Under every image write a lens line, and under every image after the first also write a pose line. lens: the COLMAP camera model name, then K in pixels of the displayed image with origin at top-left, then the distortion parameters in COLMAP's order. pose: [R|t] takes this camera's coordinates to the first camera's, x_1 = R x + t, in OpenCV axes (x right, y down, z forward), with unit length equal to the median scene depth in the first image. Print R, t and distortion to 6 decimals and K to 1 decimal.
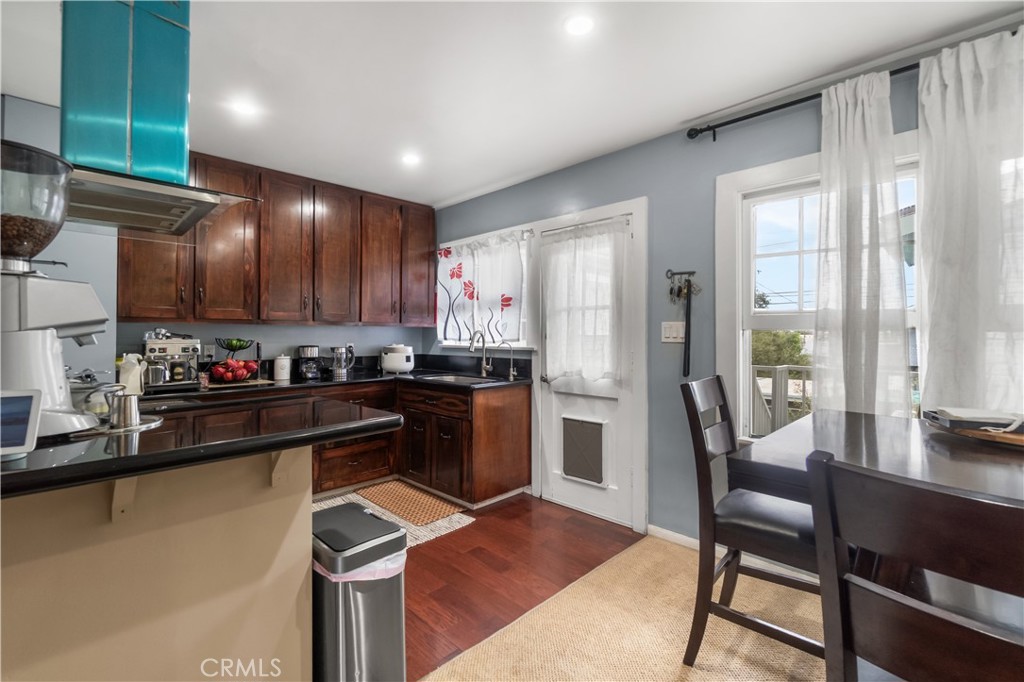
lens RADIAL K [[449.2, 0, 498.2], [0, 449.2, 331.5], [0, 0, 1]] dist [-0.002647, -0.000503]
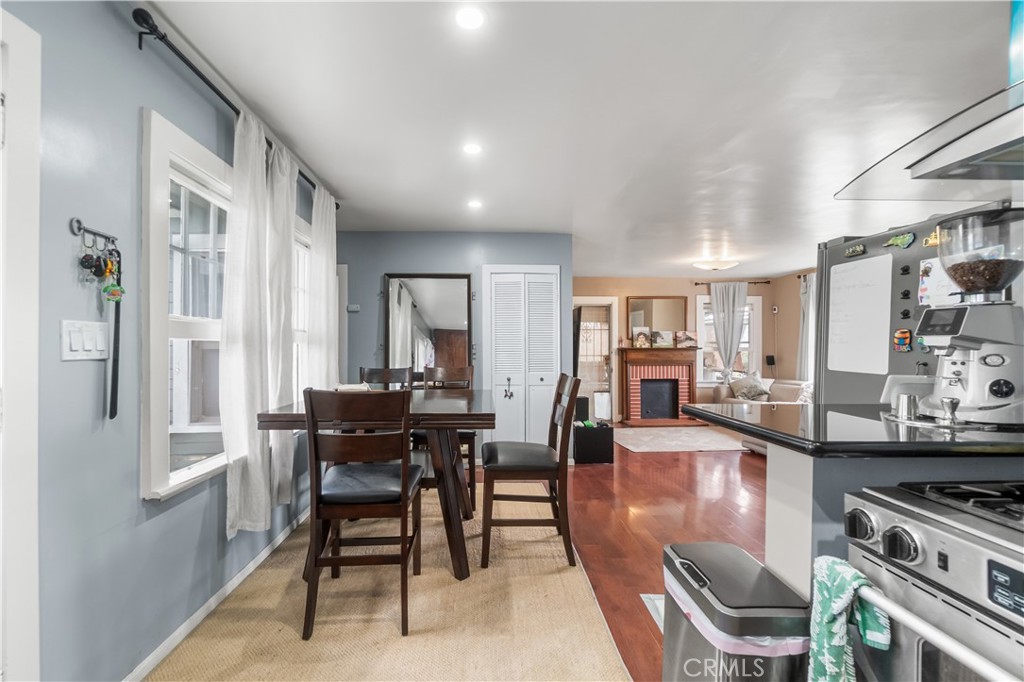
lens RADIAL K [[452.0, 0, 496.4], [0, 452.0, 347.1], [0, 0, 1]] dist [-0.002642, -0.000608]
pose [[-0.740311, -0.008280, 0.672214, -0.258276], [-0.006782, 0.999965, 0.004848, 0.001927], [-0.672231, -0.000970, -0.740341, 0.859807]]
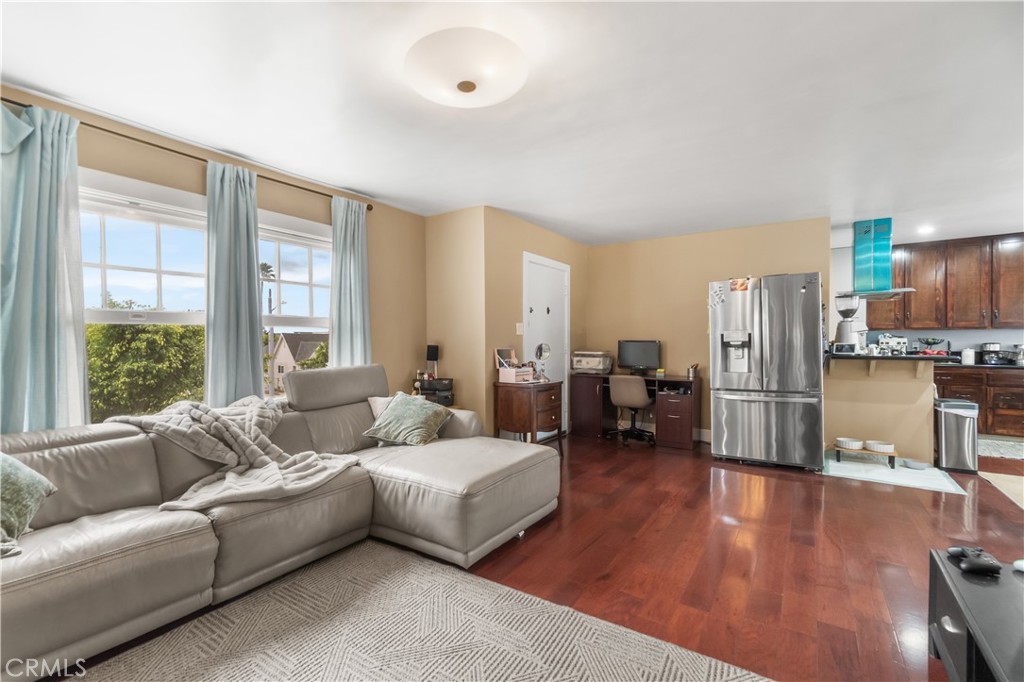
lens RADIAL K [[458.5, 0, 480.8], [0, 458.5, 343.2], [0, 0, 1]] dist [-0.000112, 0.000295]
pose [[0.182633, -0.001458, -0.983180, 0.873053], [0.003867, 0.999992, -0.000765, 0.028777], [0.983174, -0.003662, 0.182637, -1.088796]]
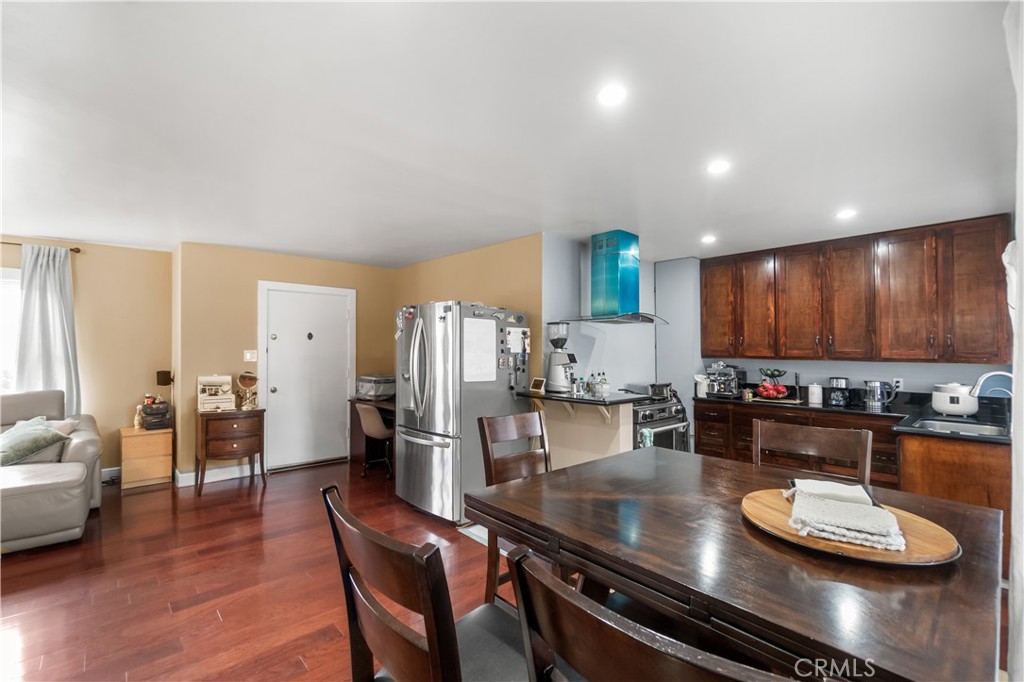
lens RADIAL K [[449.2, 0, 498.2], [0, 449.2, 331.5], [0, 0, 1]] dist [-0.002647, -0.000503]
pose [[-0.051006, -0.042898, -0.997777, 0.891712], [-0.005169, 0.999075, -0.042689, -0.038418], [0.998685, 0.002981, -0.051180, 0.181771]]
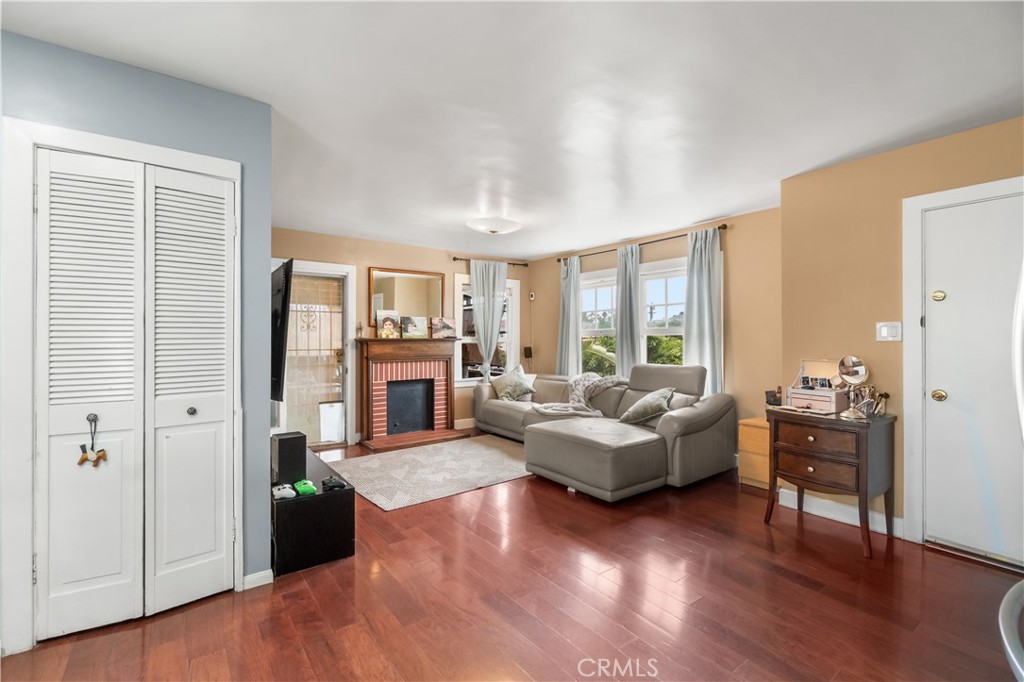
lens RADIAL K [[449.2, 0, 498.2], [0, 449.2, 331.5], [0, 0, 1]] dist [-0.002647, -0.000503]
pose [[-0.988460, -0.009613, 0.151175, 0.077135], [-0.011397, 0.999875, -0.010939, 0.000095], [-0.151051, -0.012536, -0.988446, 0.264250]]
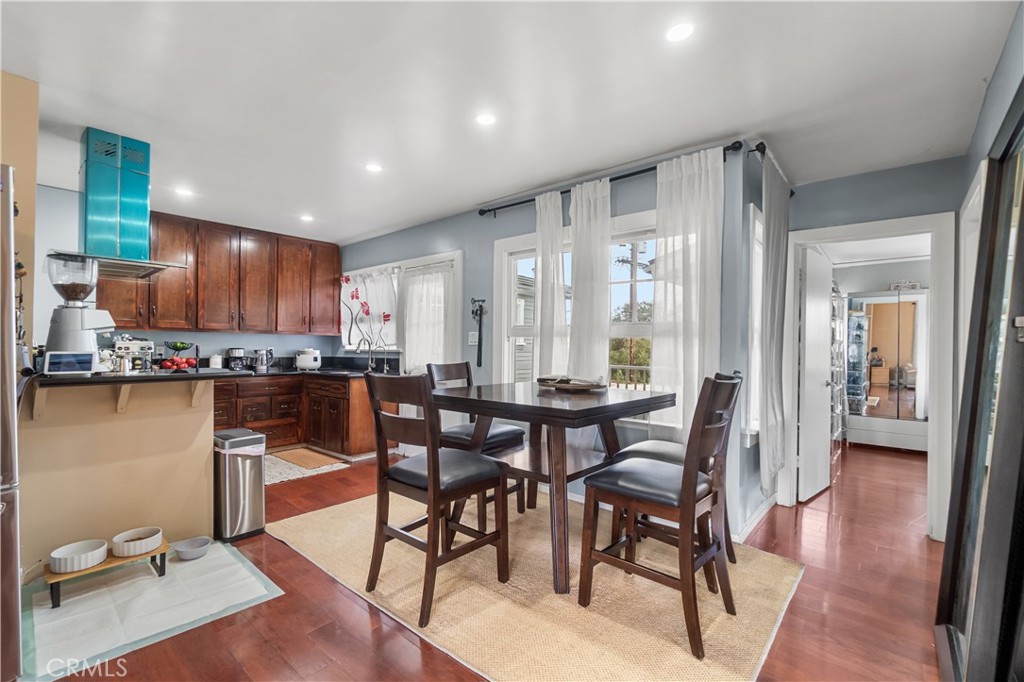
lens RADIAL K [[452.0, 0, 496.4], [0, 452.0, 347.1], [0, 0, 1]] dist [-0.002642, -0.000608]
pose [[0.997447, 0.005338, 0.071212, 0.292841], [-0.005708, 0.999971, 0.004989, 0.018501], [-0.071183, -0.005383, 0.997449, -0.462698]]
